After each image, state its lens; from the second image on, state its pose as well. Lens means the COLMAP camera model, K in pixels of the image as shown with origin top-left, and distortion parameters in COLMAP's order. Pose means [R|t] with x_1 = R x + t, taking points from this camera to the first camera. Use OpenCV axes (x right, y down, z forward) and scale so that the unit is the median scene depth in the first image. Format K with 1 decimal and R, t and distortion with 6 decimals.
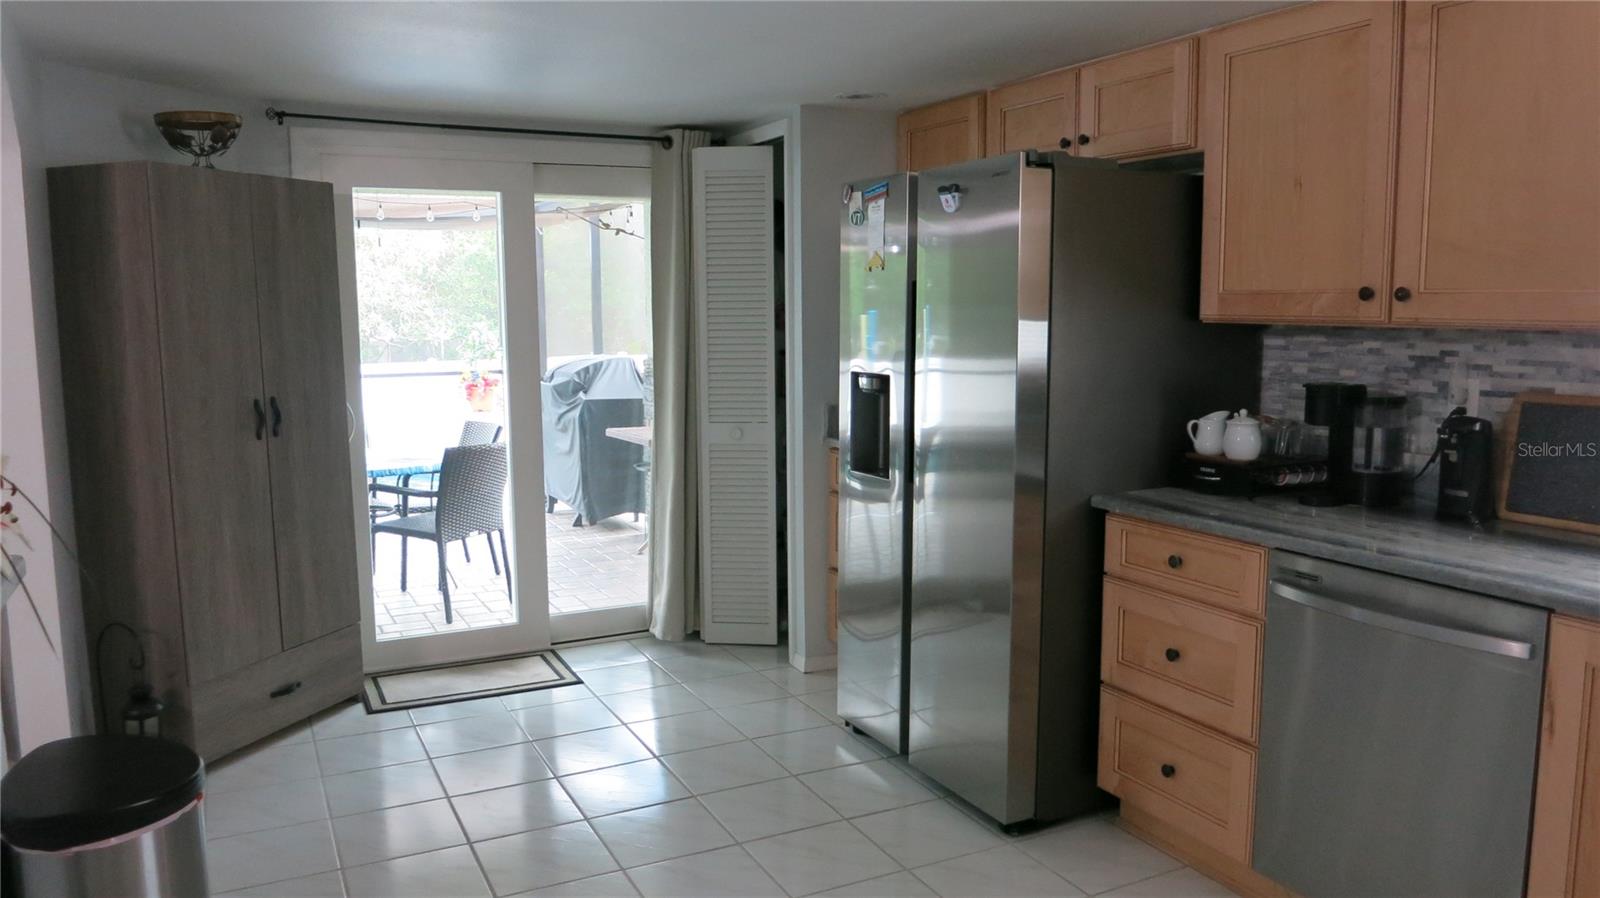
lens RADIAL K [[1150.1, 0, 797.9], [0, 1150.1, 446.8], [0, 0, 1]] dist [-0.037279, -0.003408]
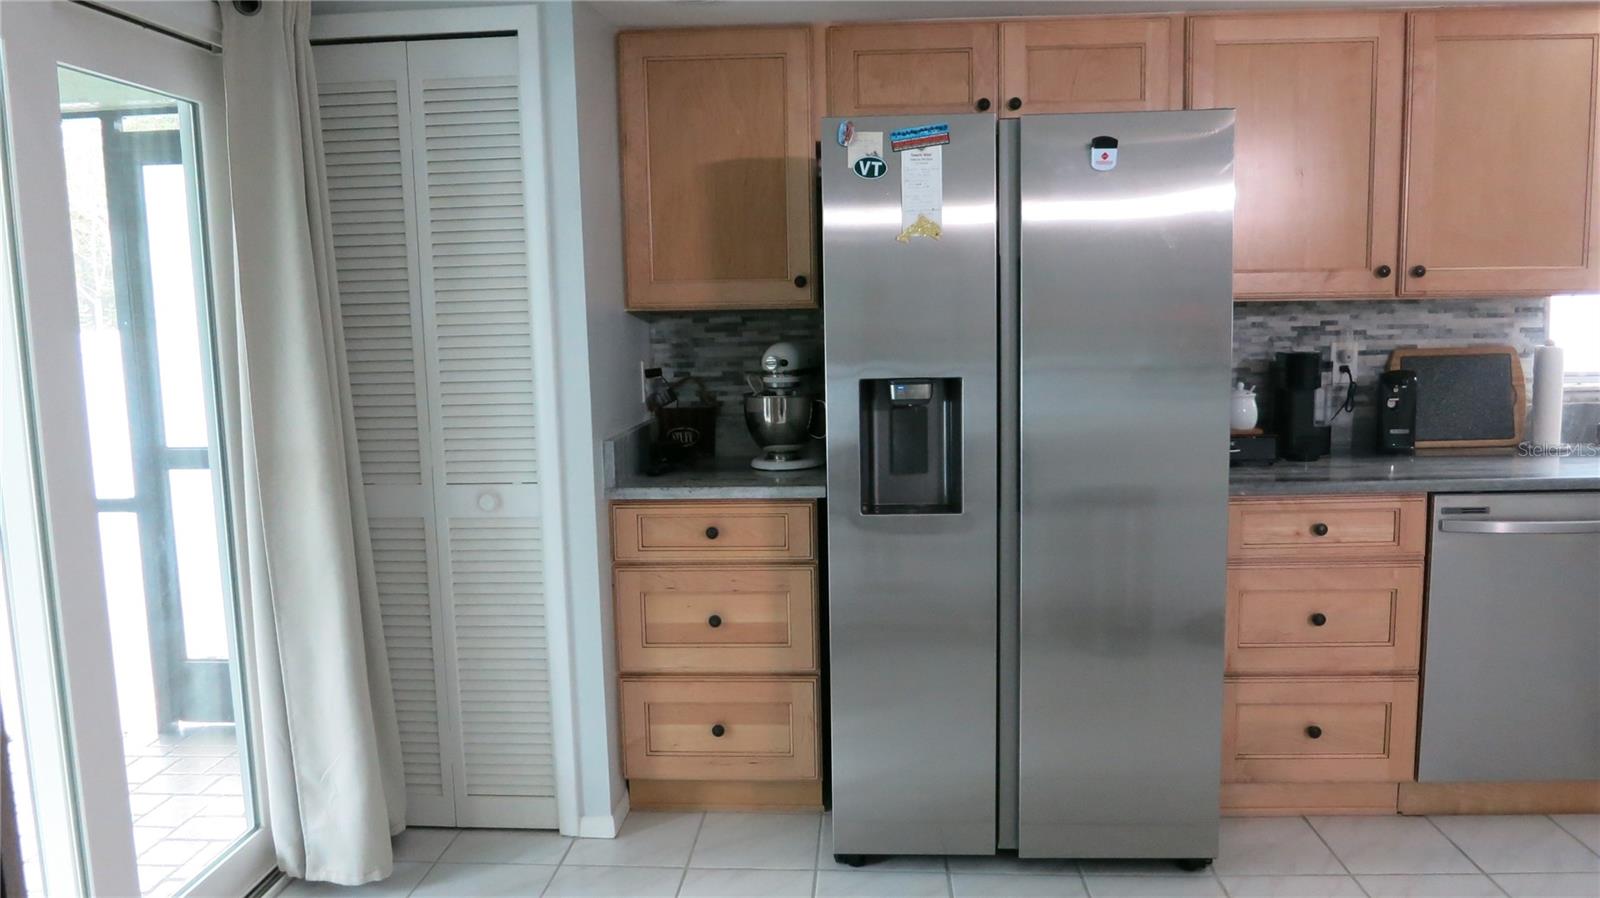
lens RADIAL K [[1150.1, 0, 797.9], [0, 1150.1, 446.8], [0, 0, 1]] dist [-0.037279, -0.003408]
pose [[0.511756, -0.111184, 0.851906, -0.794991], [0.124586, 0.990713, 0.054459, -0.089602], [-0.850049, 0.078266, 0.520856, 0.870925]]
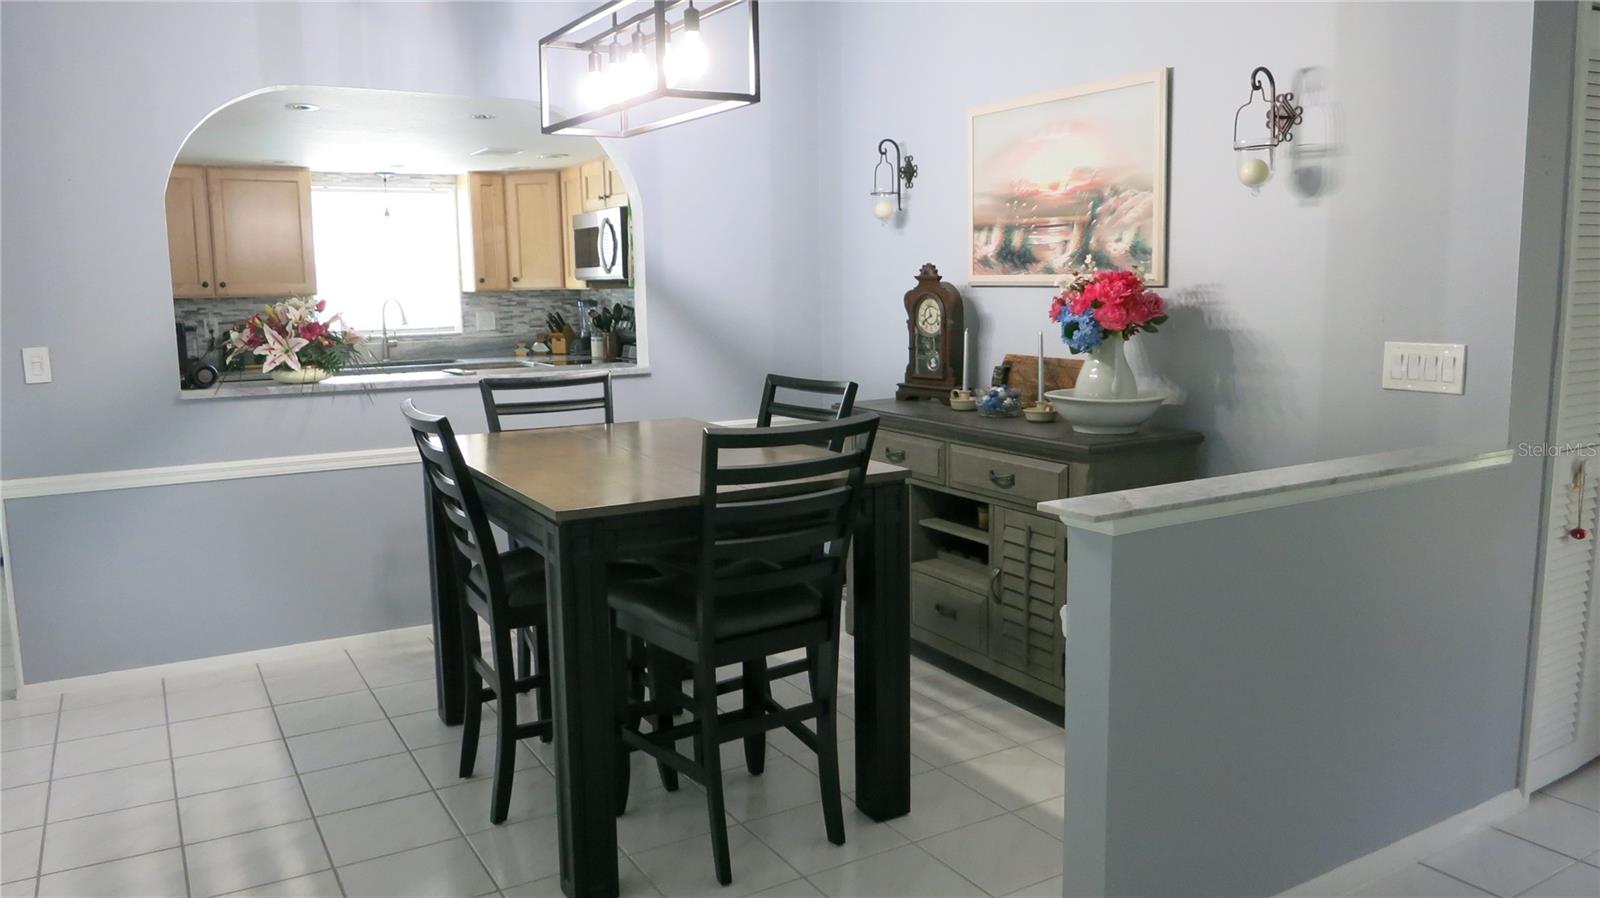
lens RADIAL K [[1150.1, 0, 797.9], [0, 1150.1, 446.8], [0, 0, 1]] dist [-0.037279, -0.003408]
pose [[-0.064738, -0.136118, 0.988575, -2.059196], [0.131459, 0.980856, 0.143664, 0.029121], [-0.989205, 0.139258, -0.045605, -0.143987]]
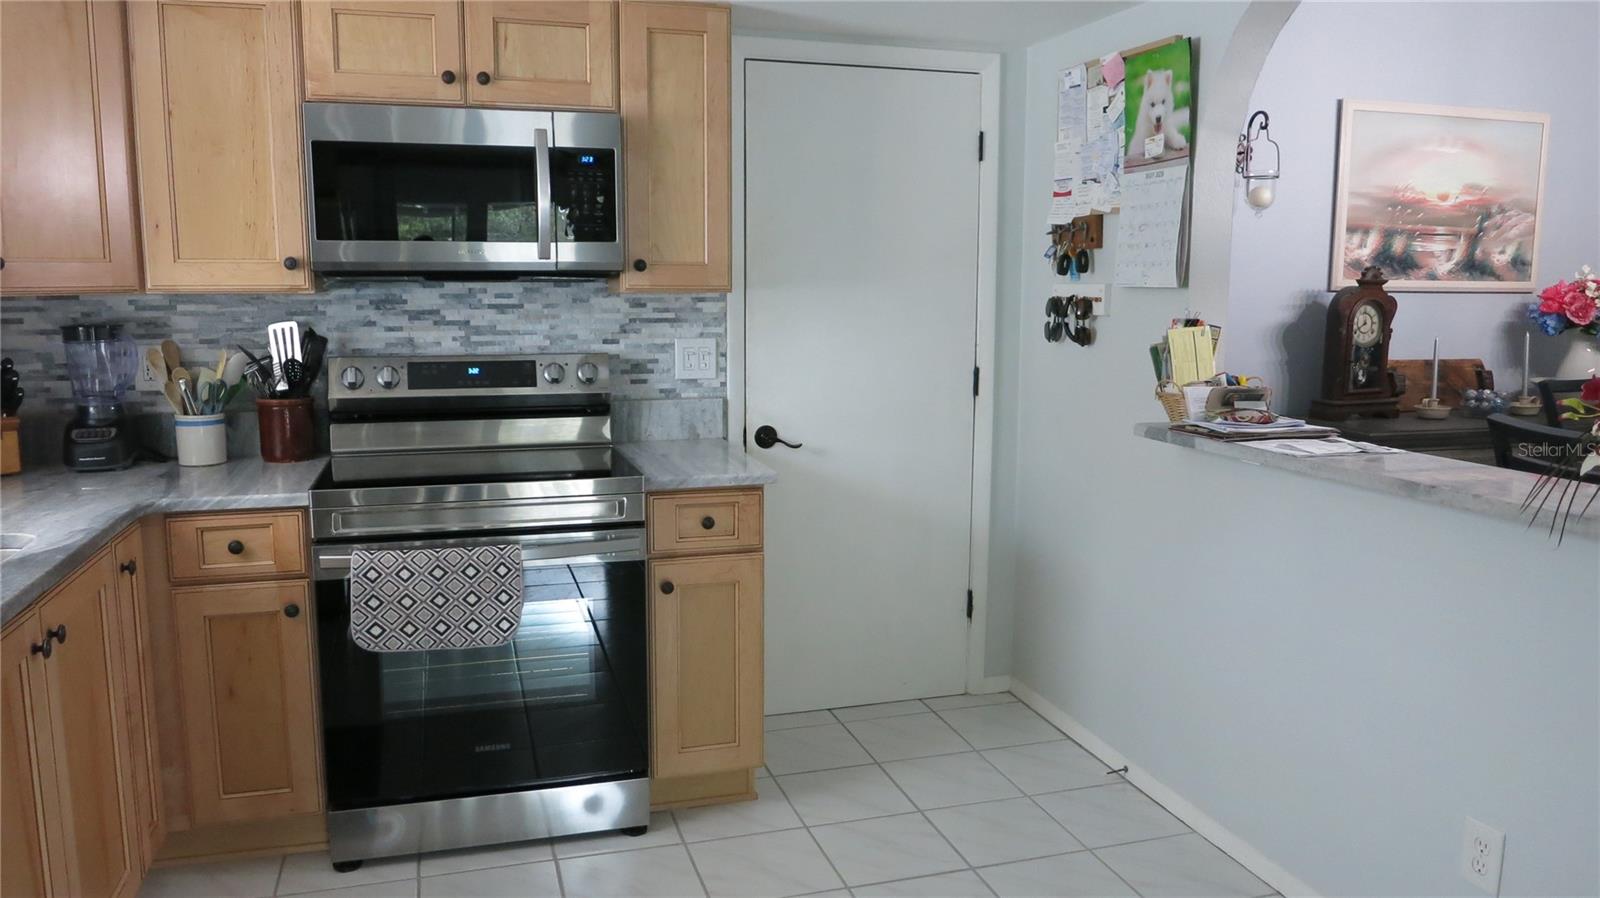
lens RADIAL K [[1150.1, 0, 797.9], [0, 1150.1, 446.8], [0, 0, 1]] dist [-0.037279, -0.003408]
pose [[-0.984916, -0.020085, 0.171862, 0.024739], [0.024876, 0.966487, 0.255507, -0.132912], [-0.171234, 0.255928, -0.951409, 1.124329]]
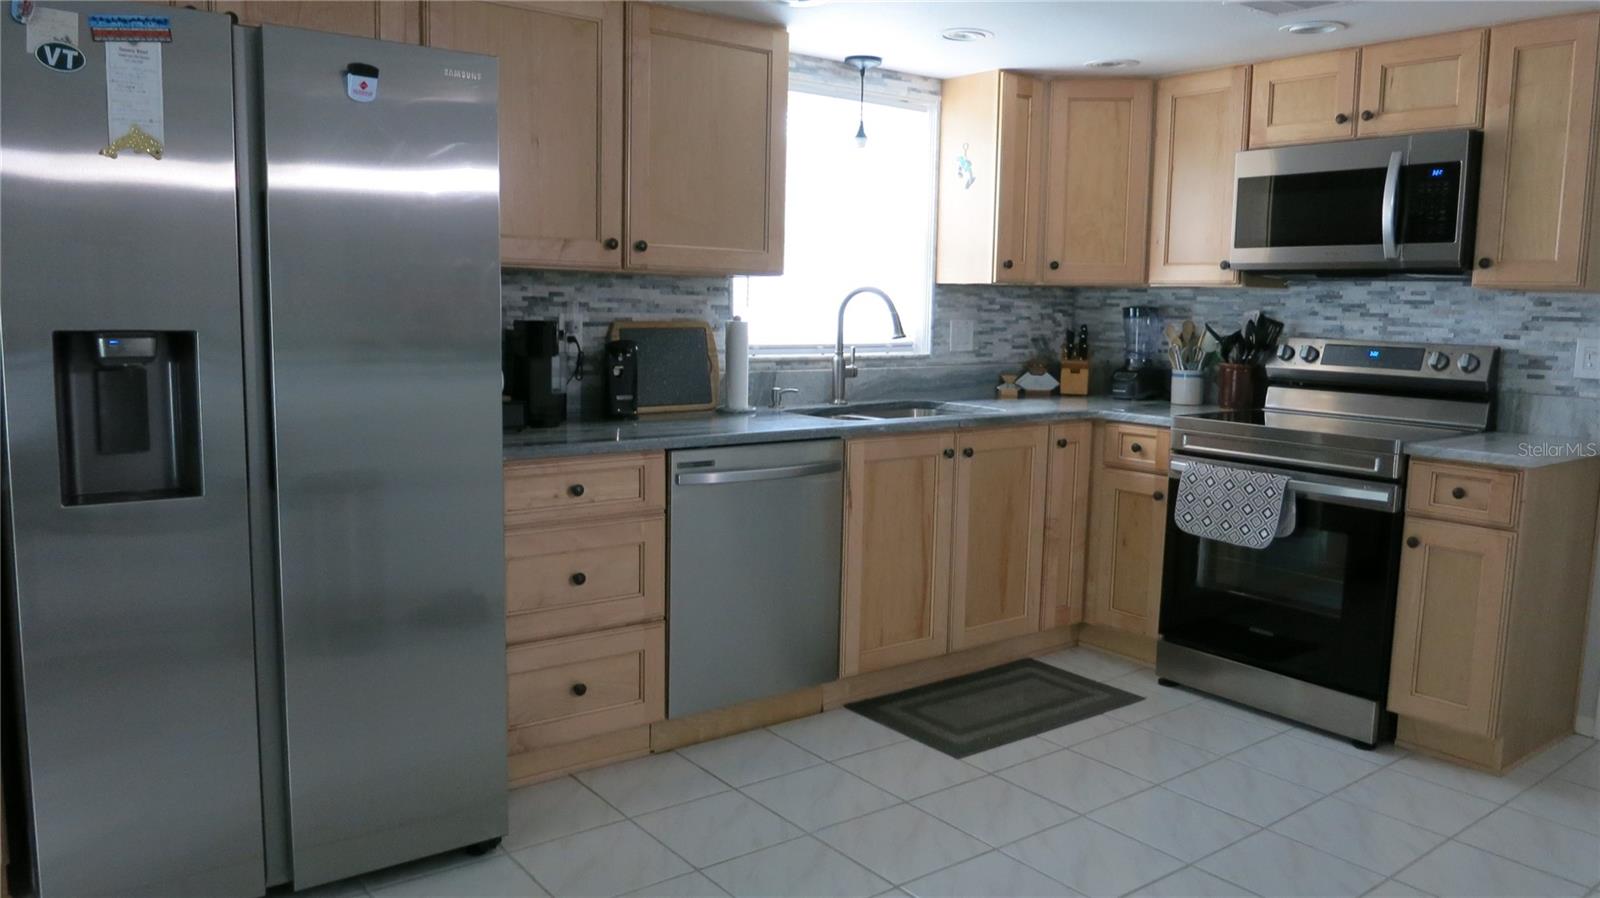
lens RADIAL K [[1150.1, 0, 797.9], [0, 1150.1, 446.8], [0, 0, 1]] dist [-0.037279, -0.003408]
pose [[-0.177437, -0.119255, 0.976880, -0.747620], [0.099267, 0.985400, 0.138325, -0.066015], [-0.979113, 0.121516, -0.163008, 0.981491]]
